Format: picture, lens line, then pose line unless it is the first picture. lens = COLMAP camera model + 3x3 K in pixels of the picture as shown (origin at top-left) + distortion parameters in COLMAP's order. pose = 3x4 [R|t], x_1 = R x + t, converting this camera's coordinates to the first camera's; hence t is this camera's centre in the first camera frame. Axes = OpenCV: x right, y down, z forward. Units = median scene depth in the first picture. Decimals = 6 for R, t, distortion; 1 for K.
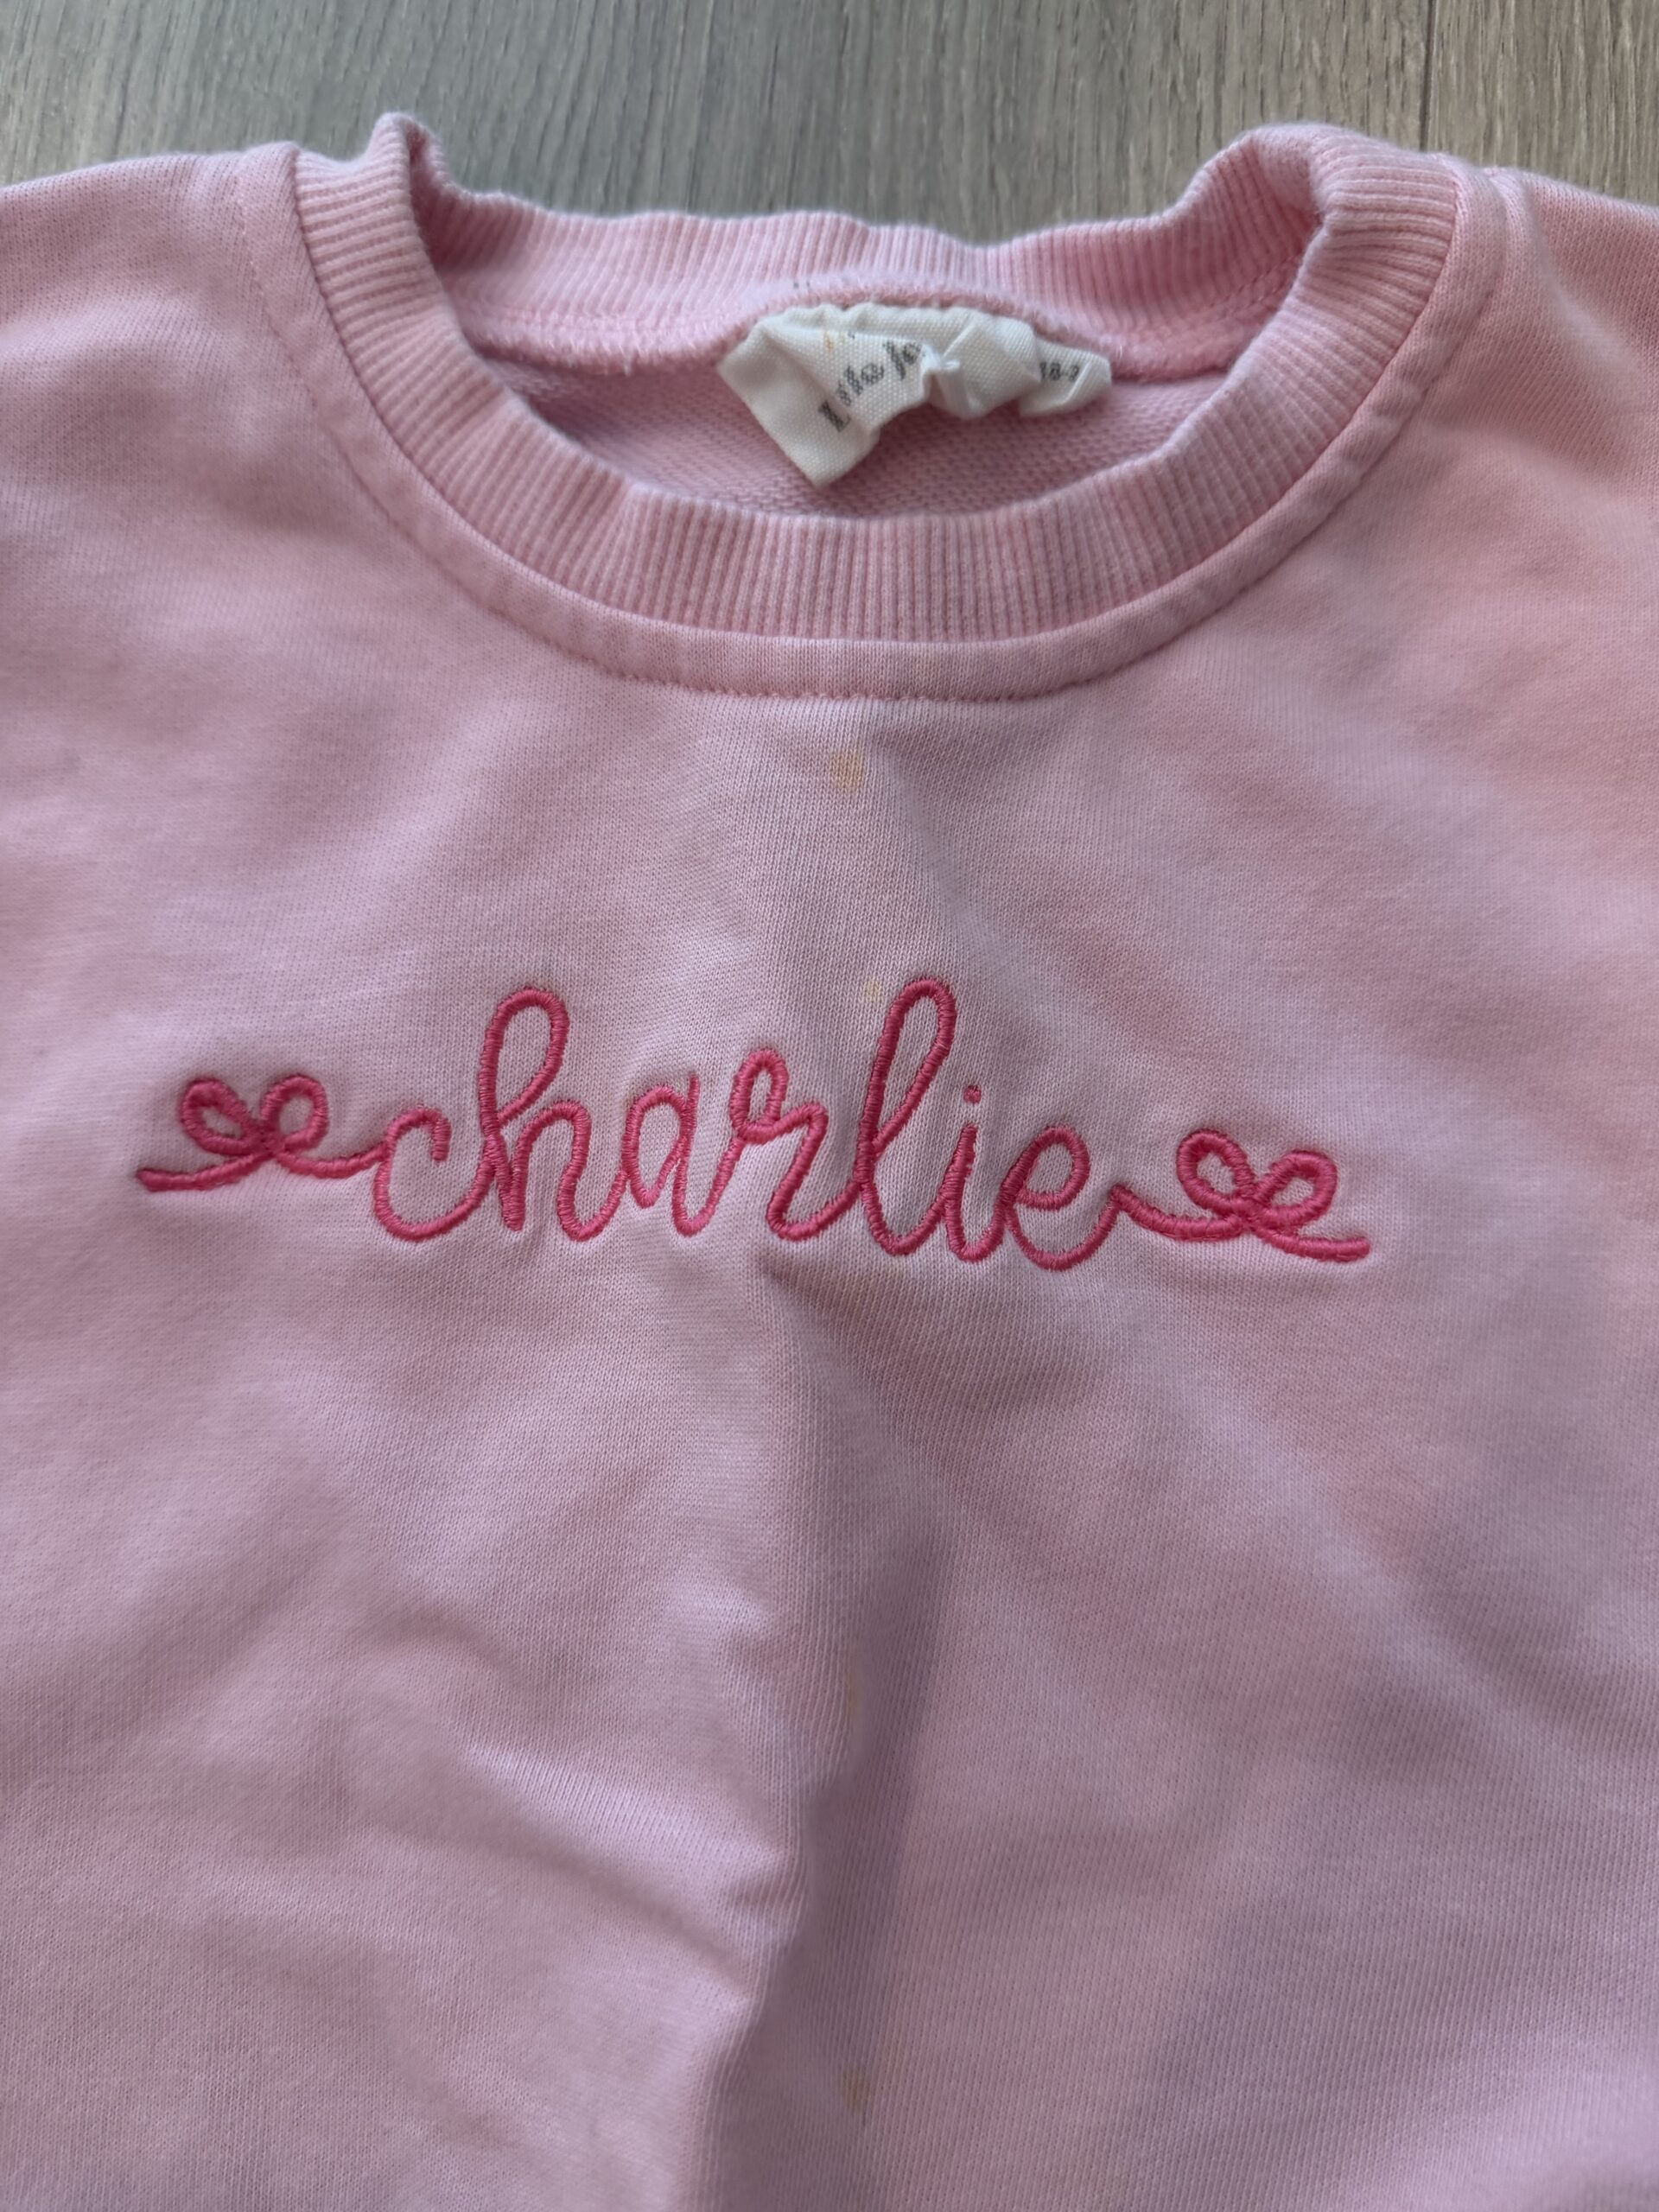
lens RADIAL K [[1638.7, 0, 825.3], [0, 1638.7, 1050.7], [0, 0, 1]] dist [-0.041861, 0.007776]
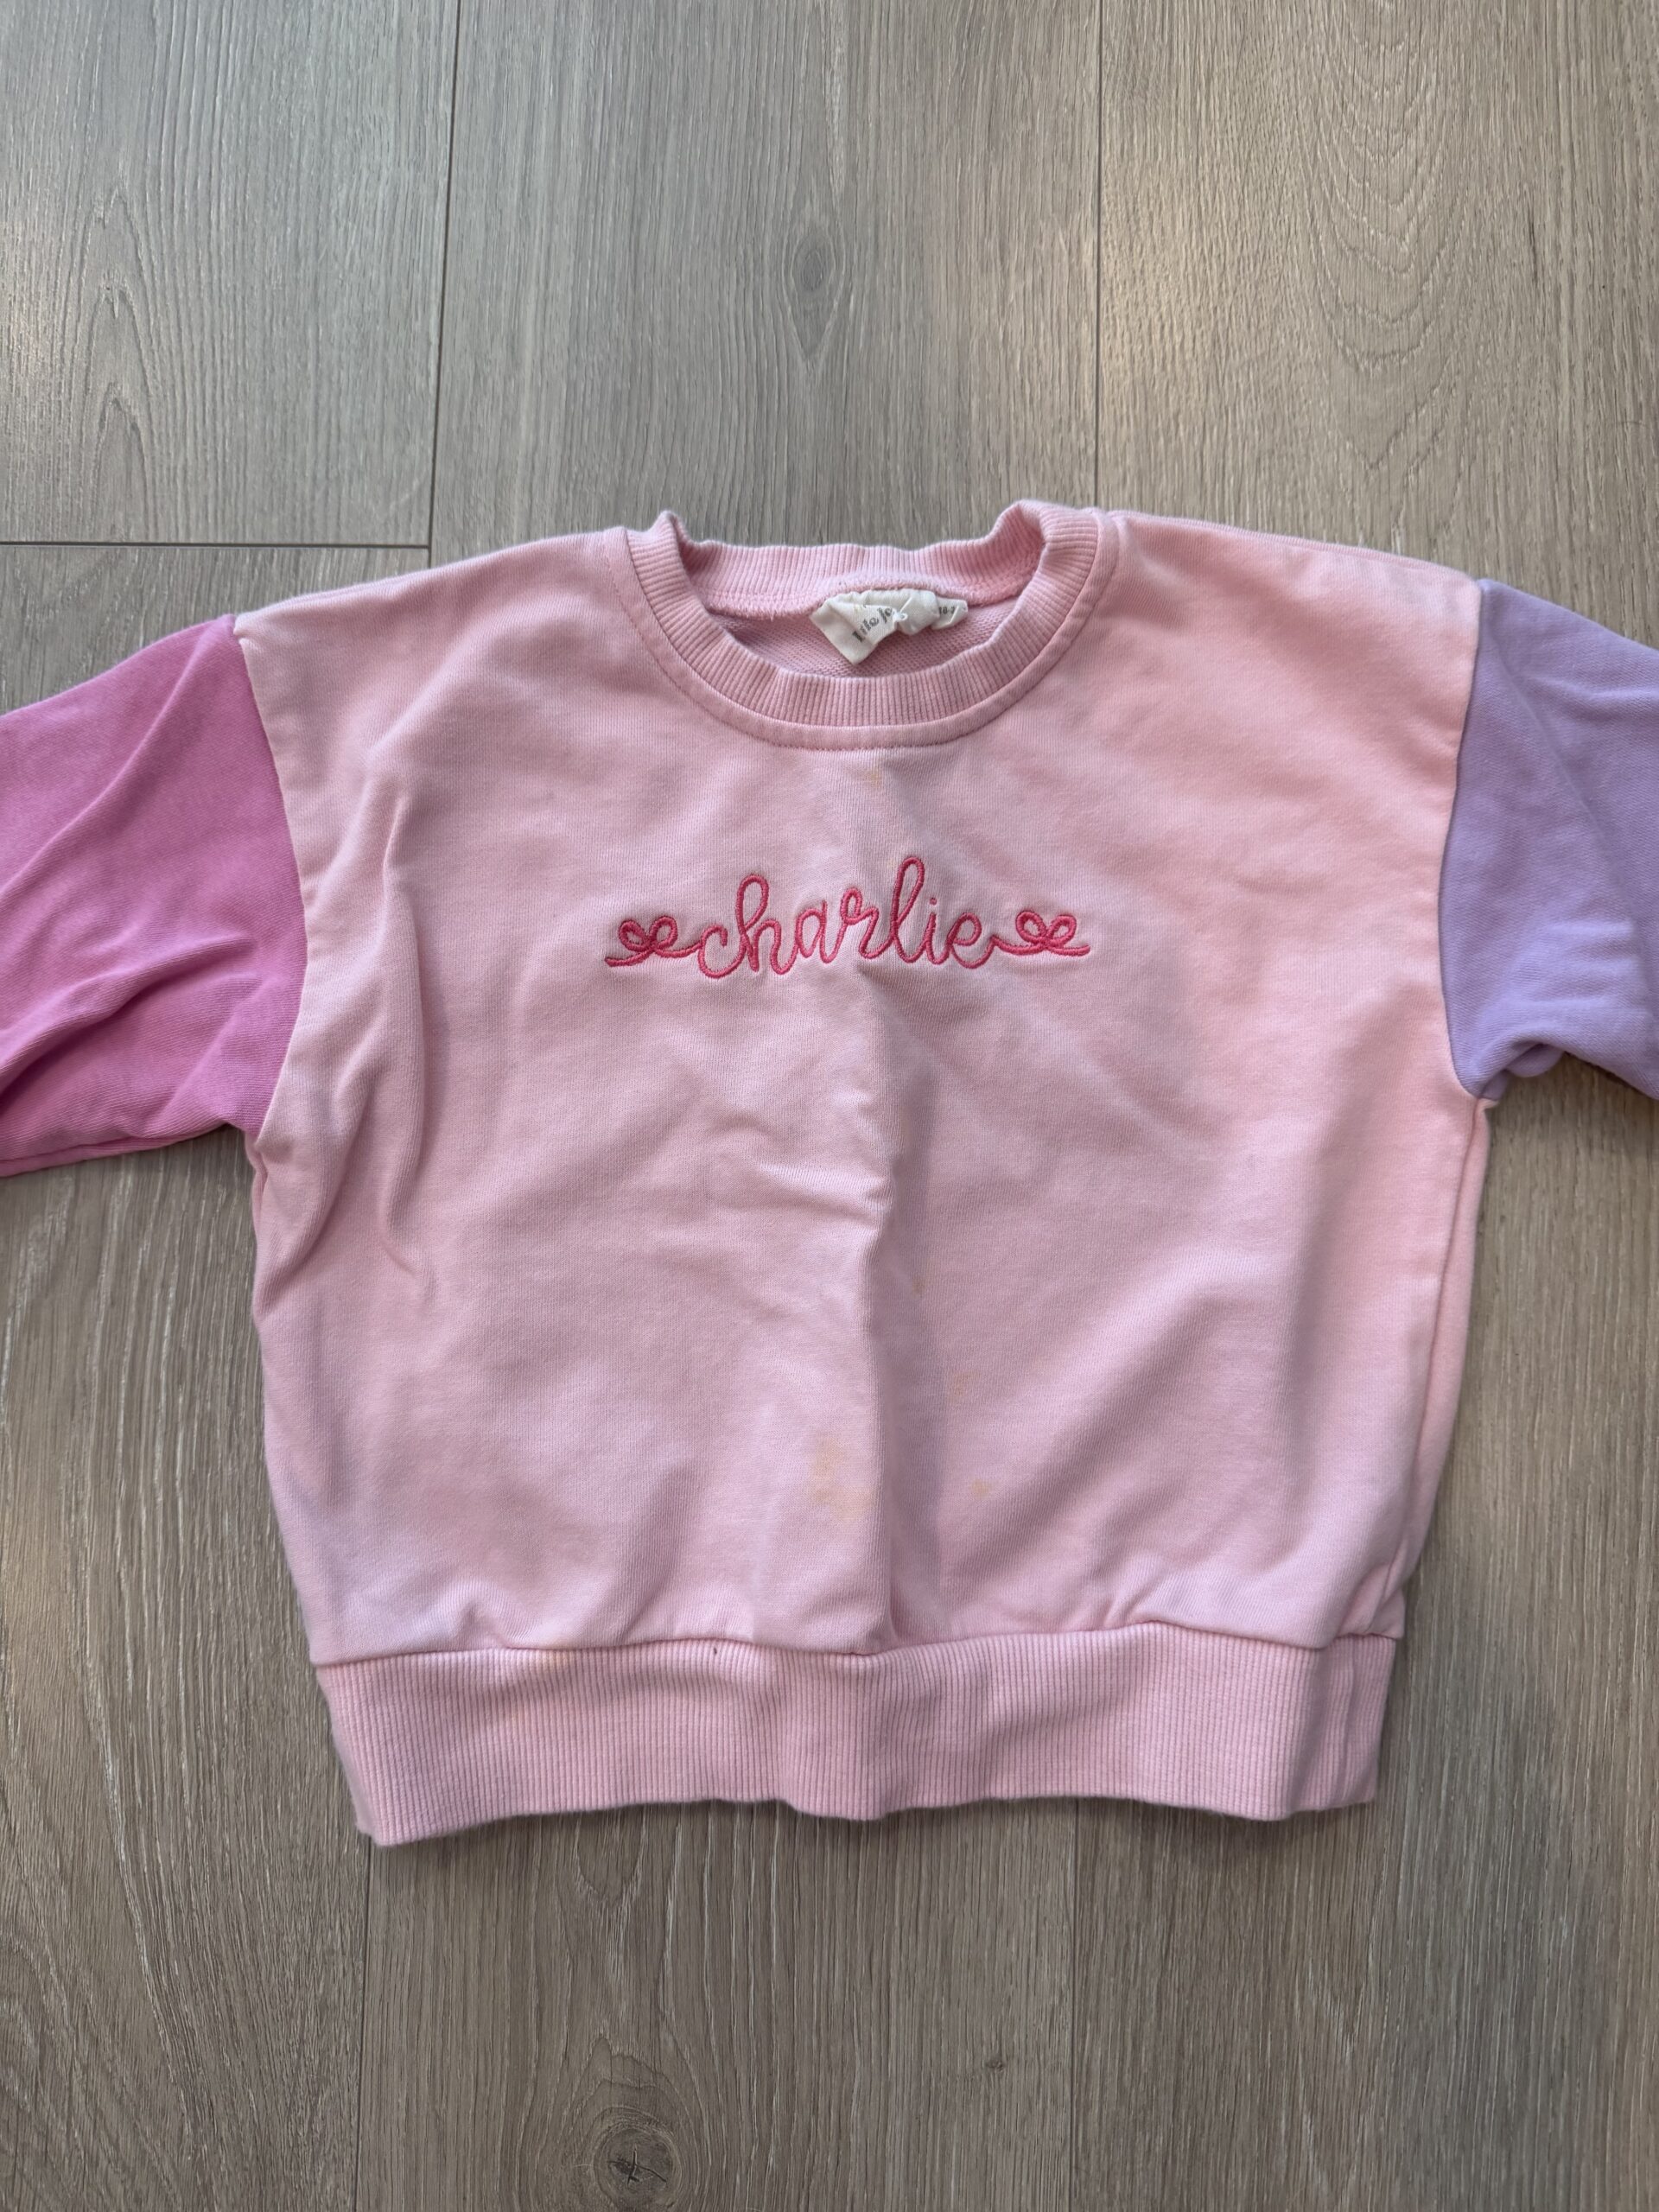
lens RADIAL K [[1561.6, 0, 829.5], [0, 1561.6, 1106.0], [0, 0, 1]] dist [-0.024384, 0.005499]
pose [[0.996835, -0.078330, 0.013546, -0.127352], [0.077166, 0.994434, 0.071735, 0.154272], [-0.019090, -0.070462, 0.997332, -1.431910]]
